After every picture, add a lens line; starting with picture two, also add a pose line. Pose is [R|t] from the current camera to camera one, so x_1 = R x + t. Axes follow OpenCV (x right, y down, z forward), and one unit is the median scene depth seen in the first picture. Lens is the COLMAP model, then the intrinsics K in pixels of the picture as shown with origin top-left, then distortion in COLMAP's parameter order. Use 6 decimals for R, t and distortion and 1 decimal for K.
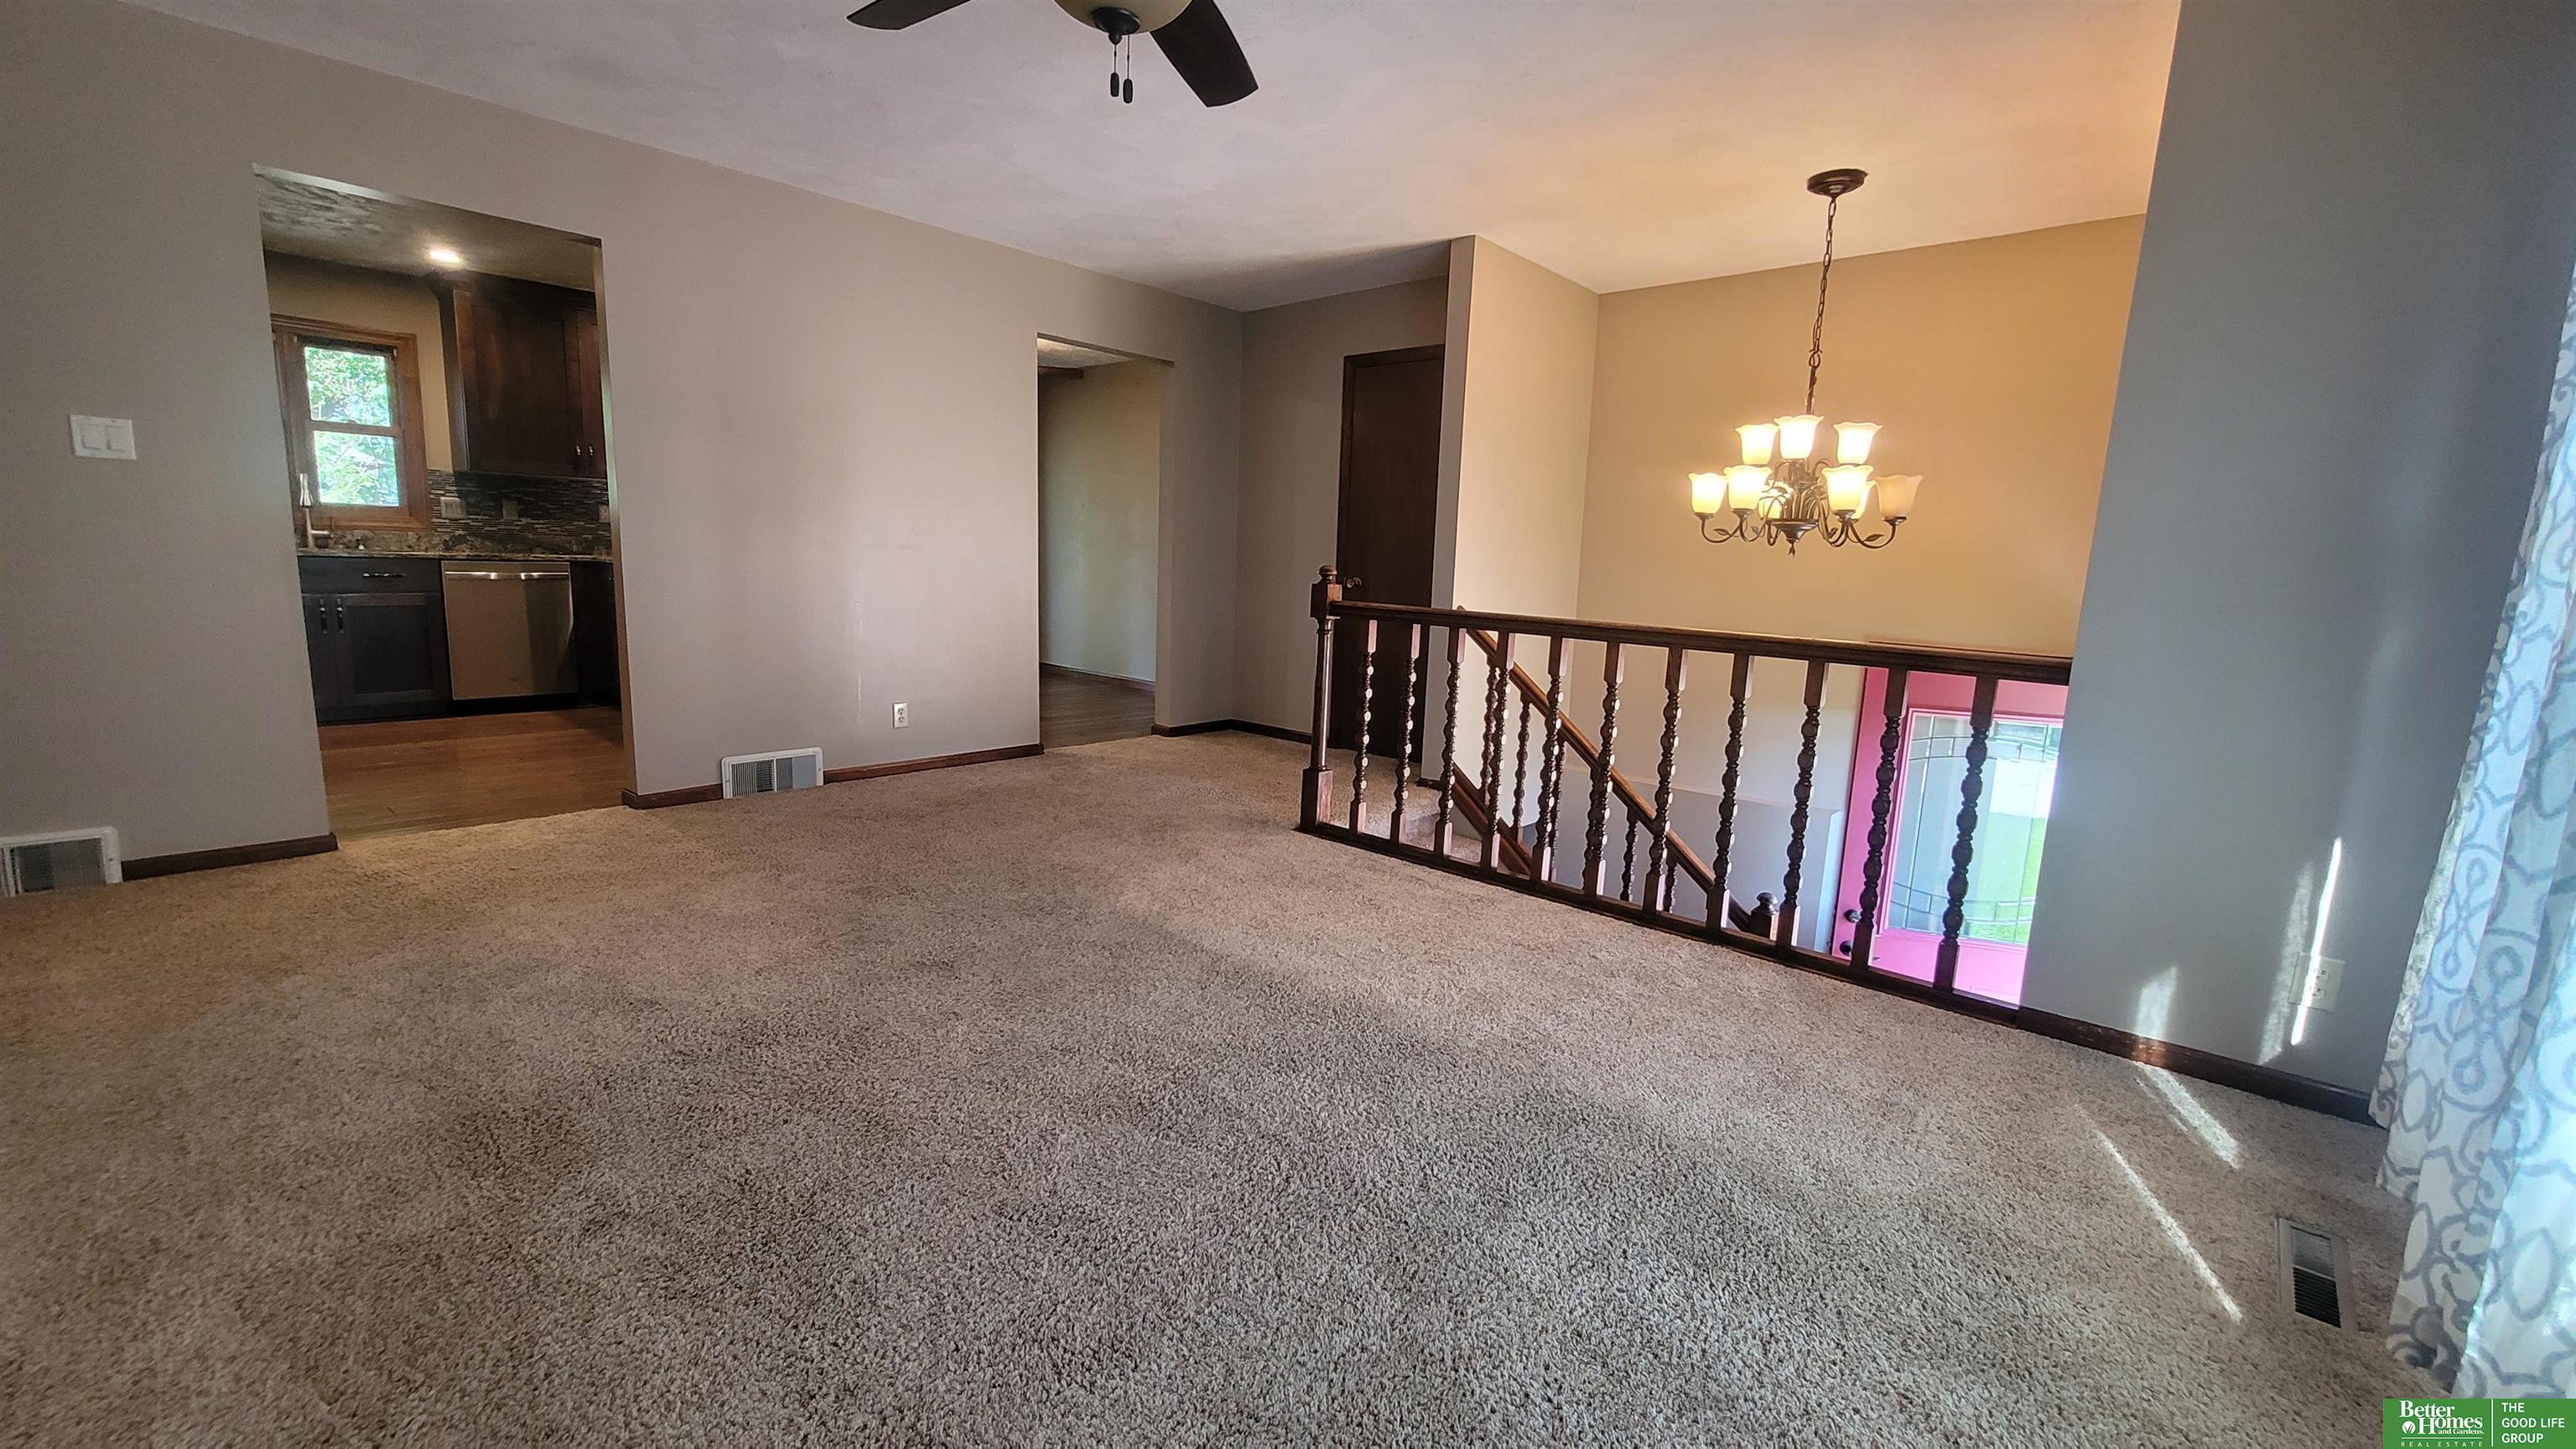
lens RADIAL K [[1035.5, 0, 1280.5], [0, 1035.5, 724.9], [0, 0, 1]] dist [-0.002529, 0.000179]
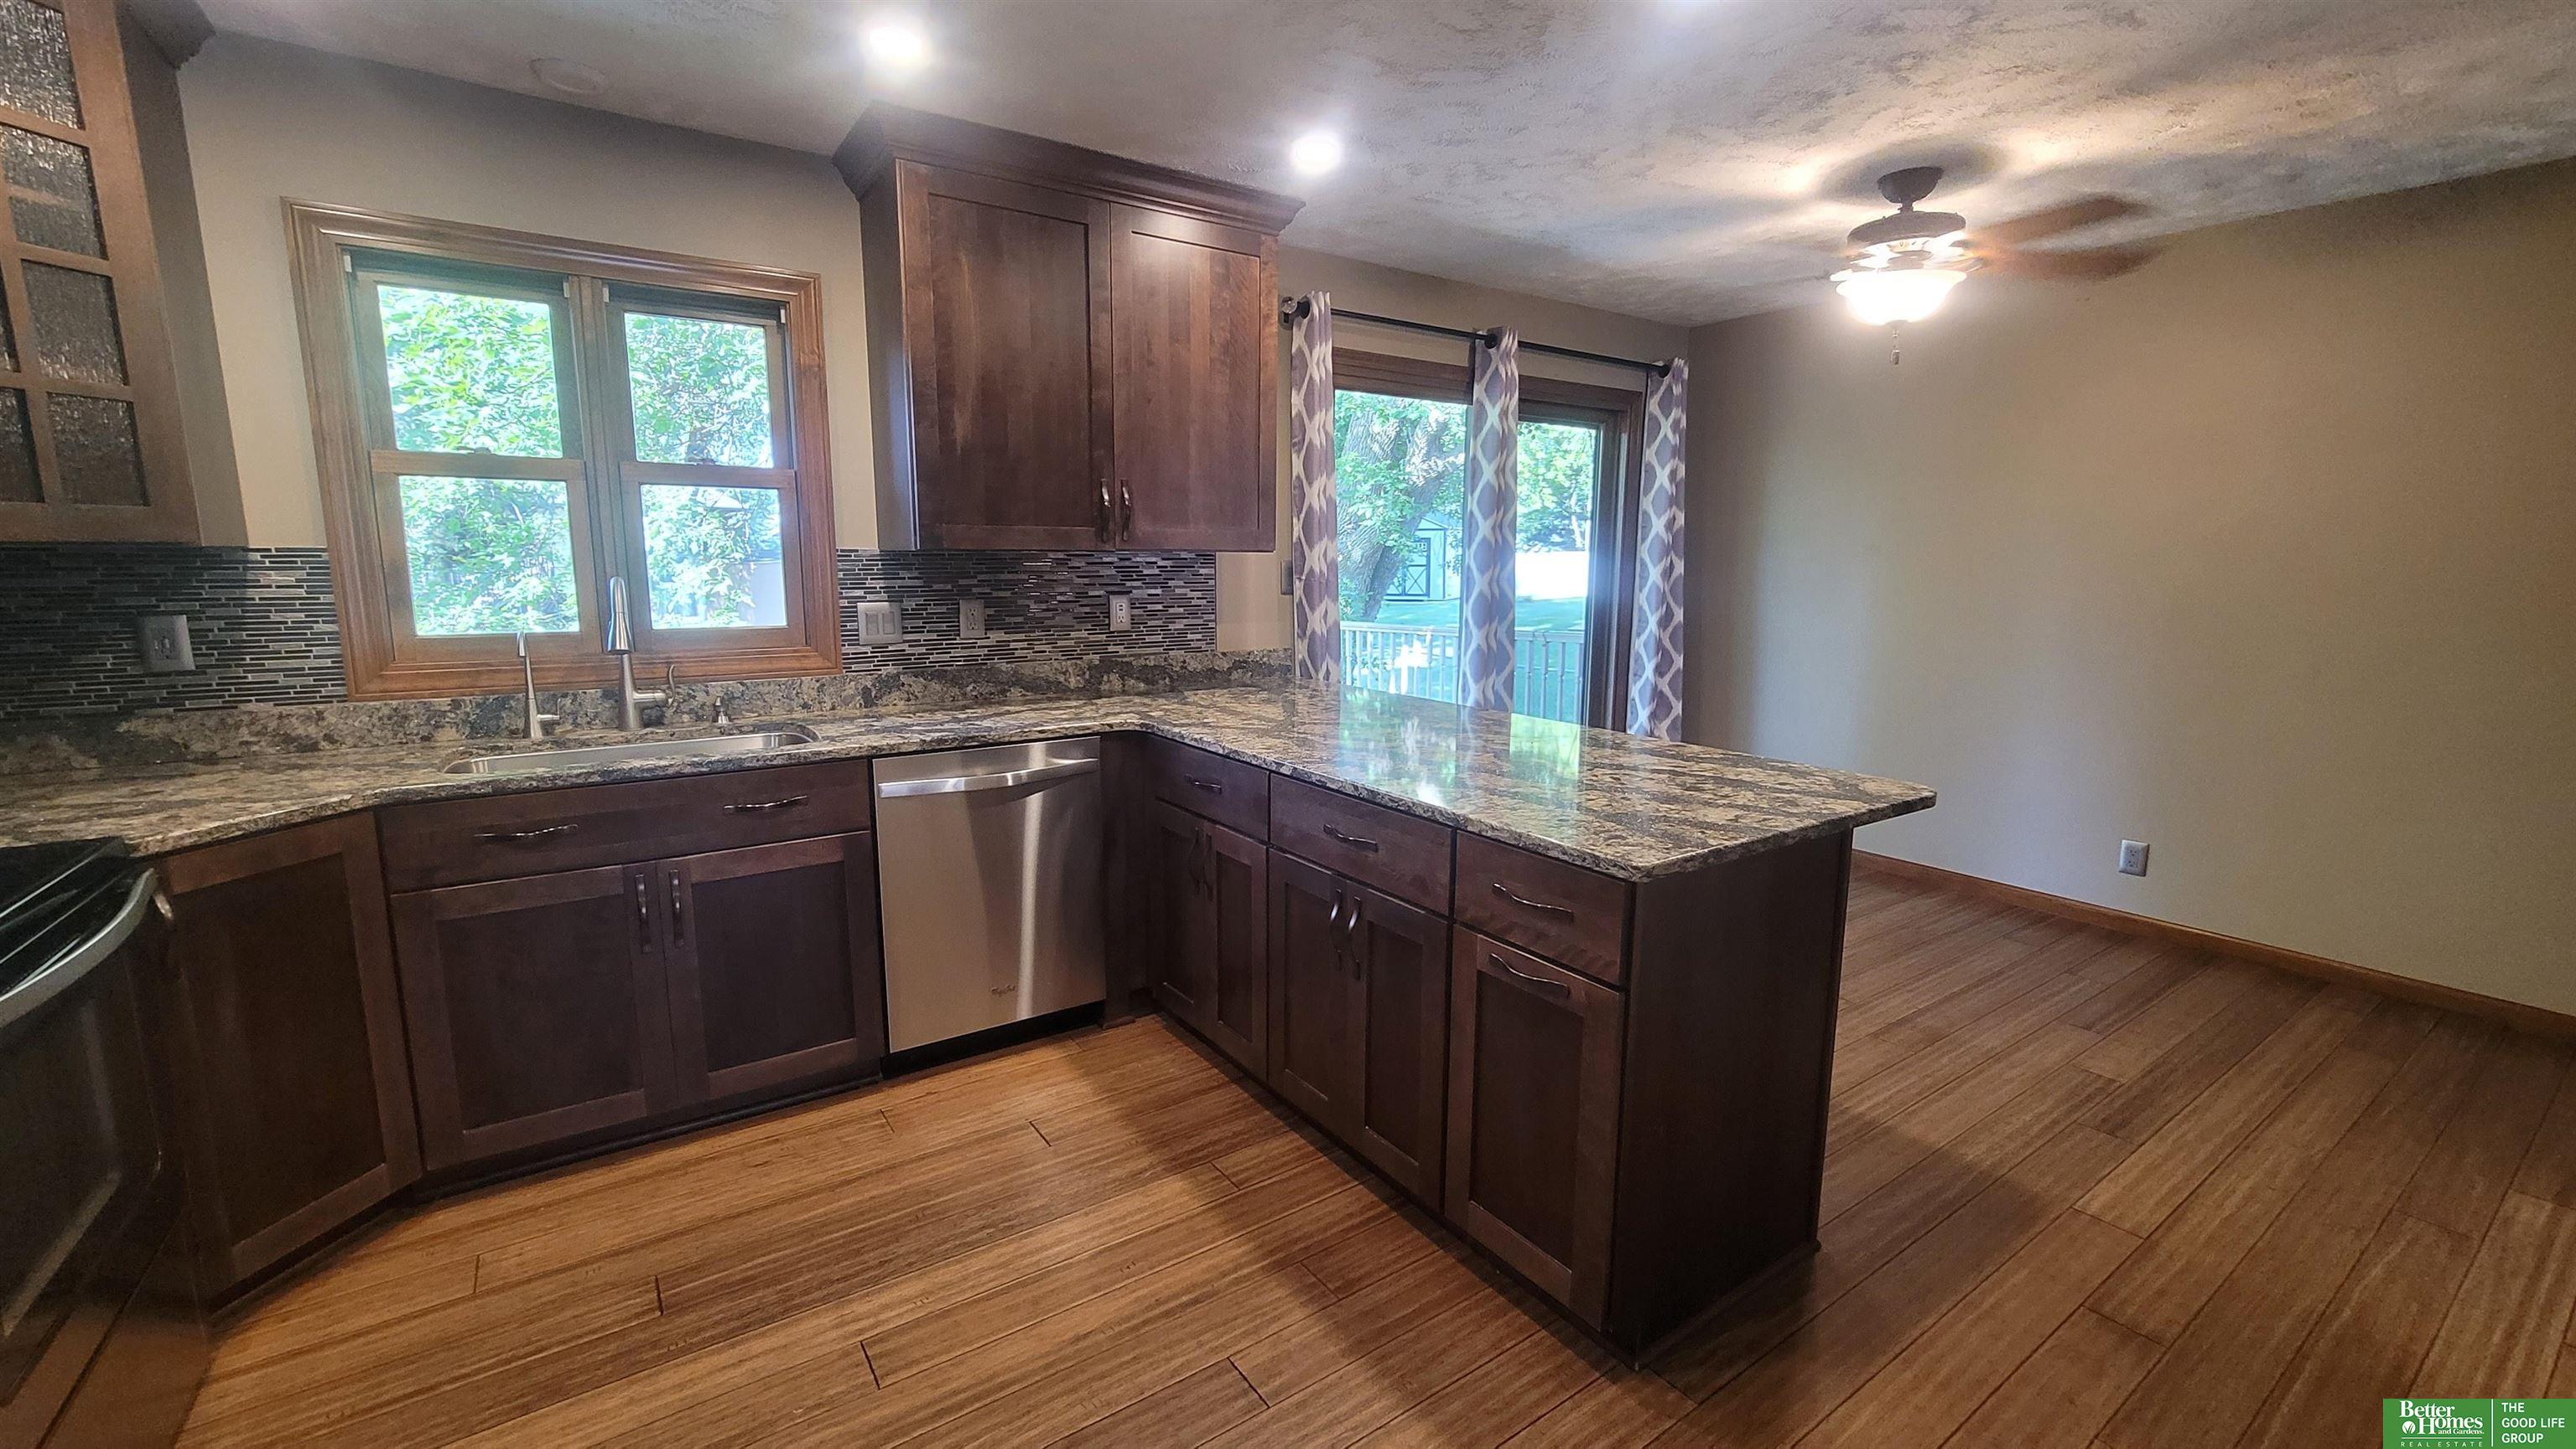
lens RADIAL K [[1035.5, 0, 1282.8], [0, 1035.5, 730.8], [0, 0, 1]] dist [-0.002529, 0.000179]
pose [[0.971284, -0.005185, -0.237866, -0.535598], [0.002768, 0.999941, -0.010495, -0.165574], [0.237907, 0.009535, 0.971241, 0.609875]]
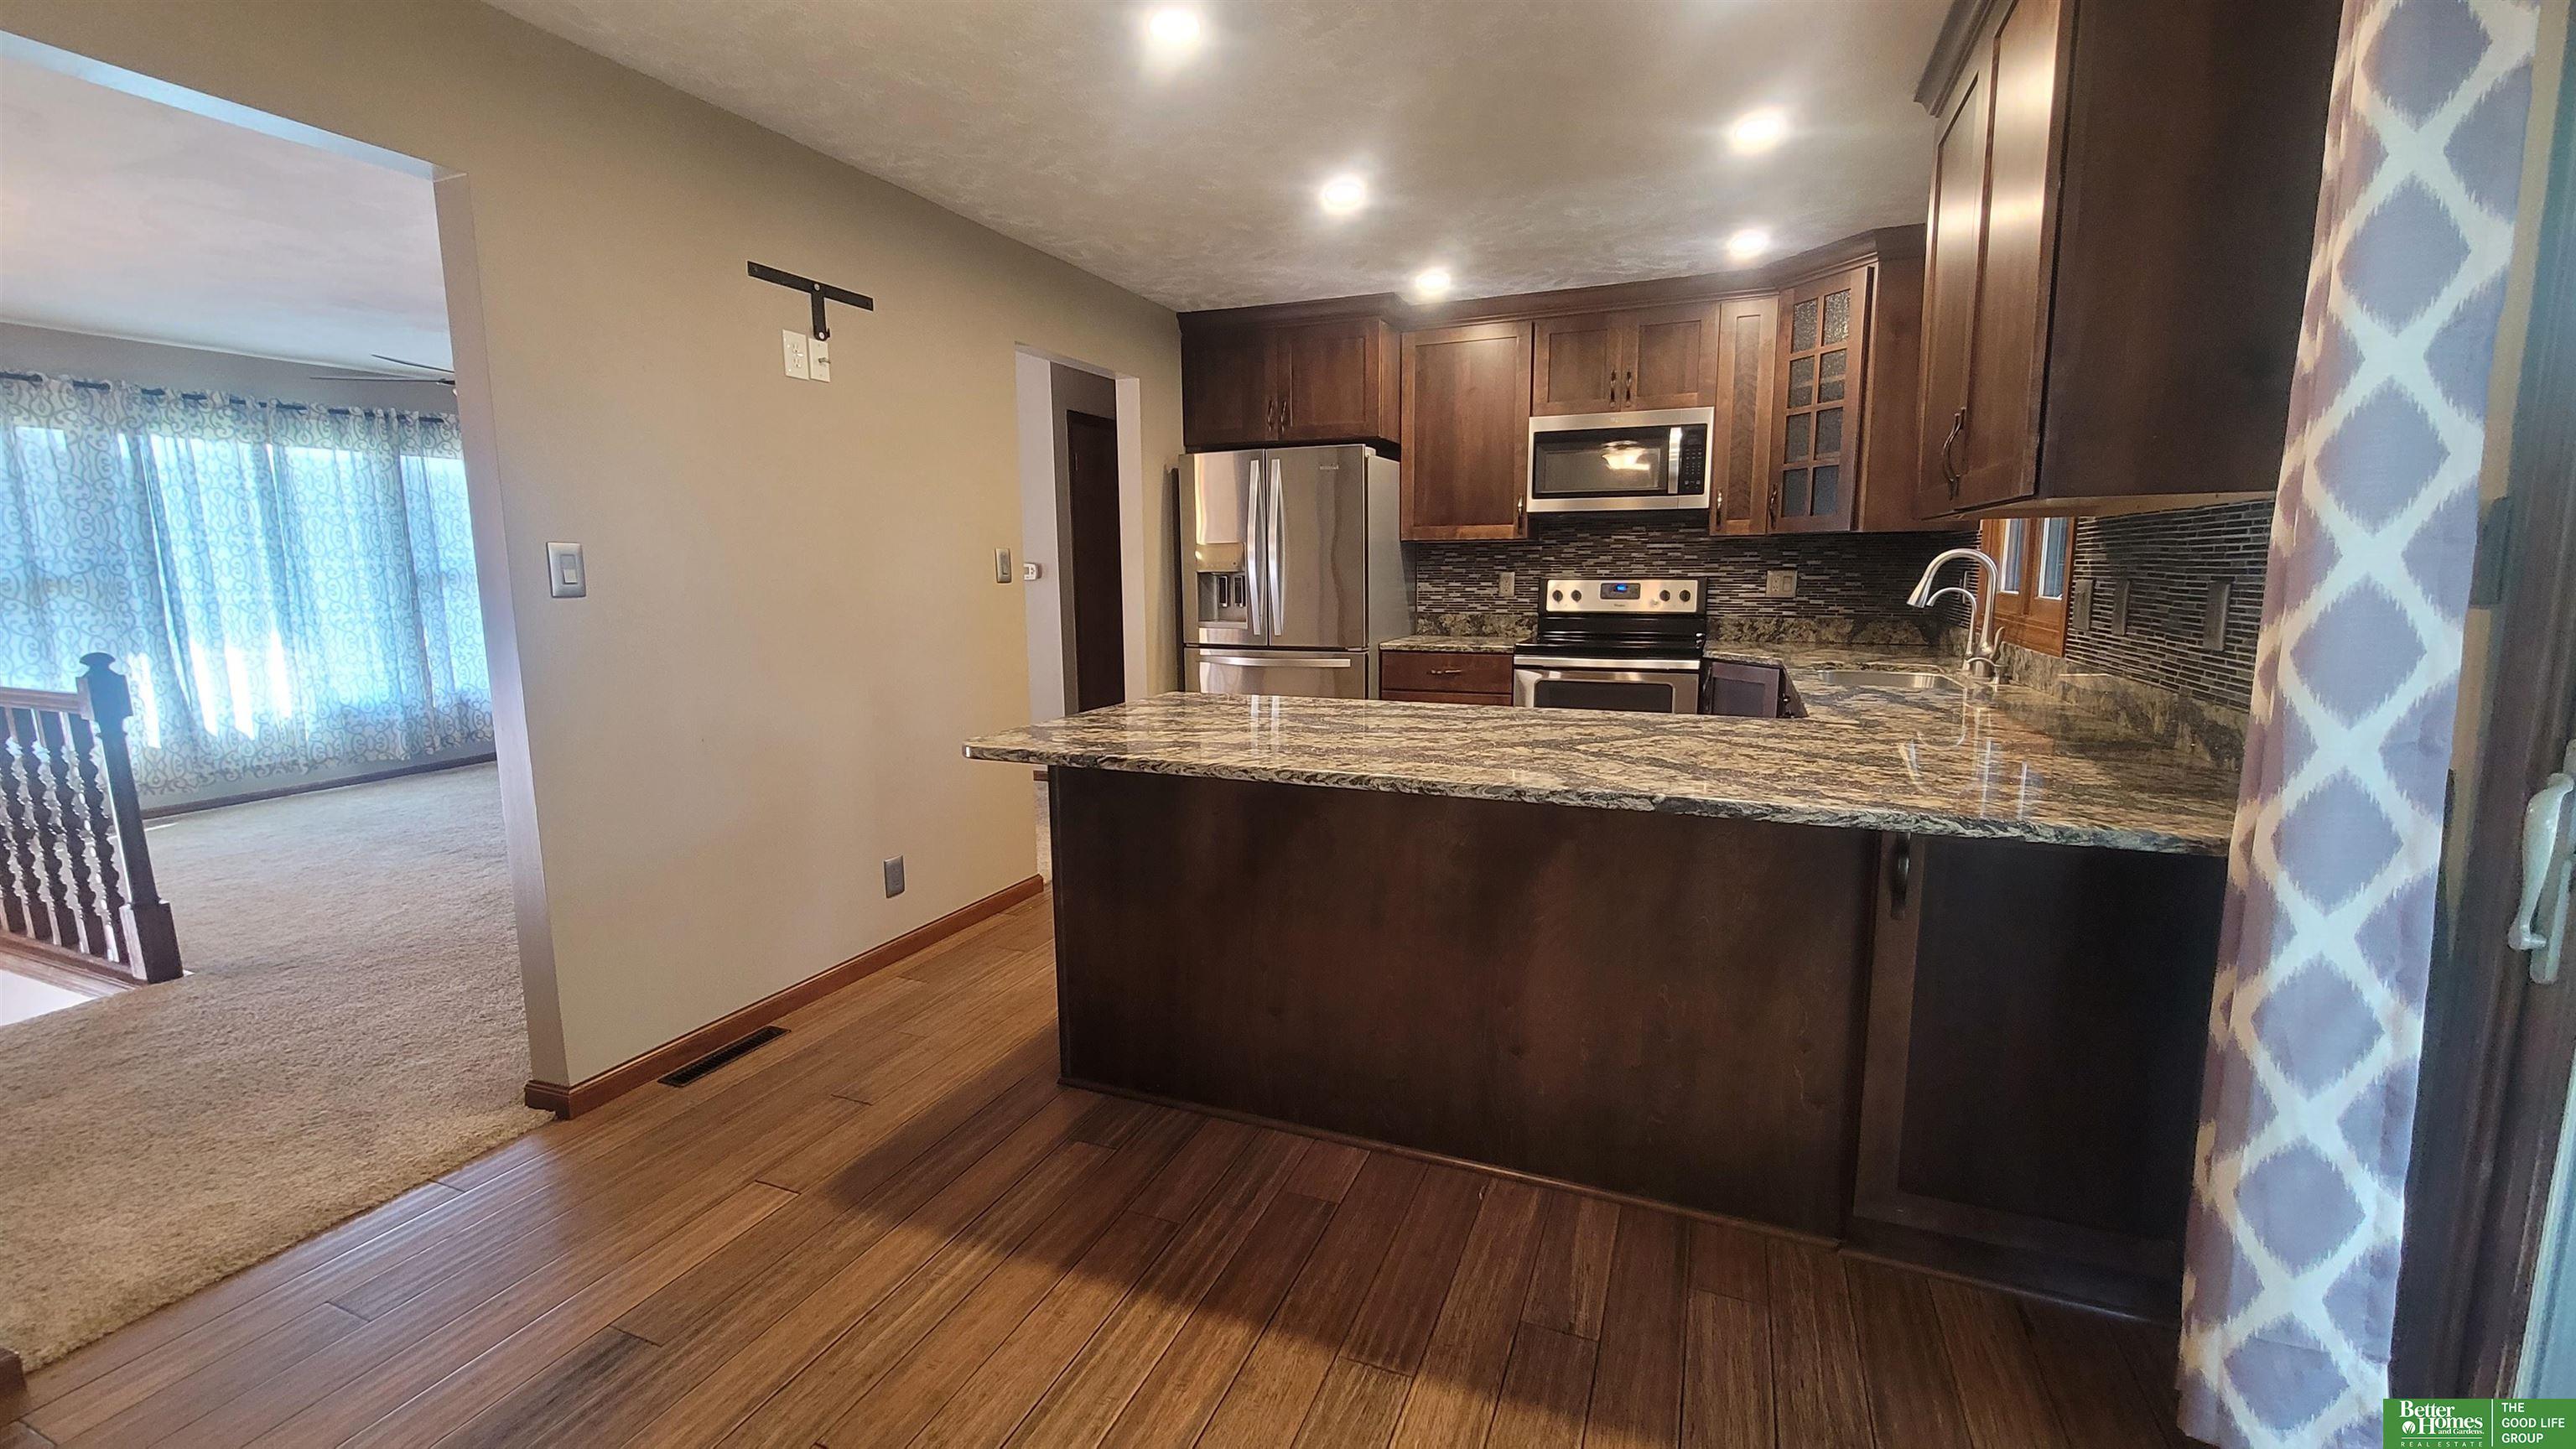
lens RADIAL K [[1035.5, 0, 1292.4], [0, 1035.5, 717.9], [0, 0, 1]] dist [-0.002529, 0.000179]
pose [[-0.939703, 0.020278, -0.341390, -0.386374], [-0.082733, 0.955111, 0.284461, -0.281389], [0.331834, 0.295553, -0.895843, 1.408307]]
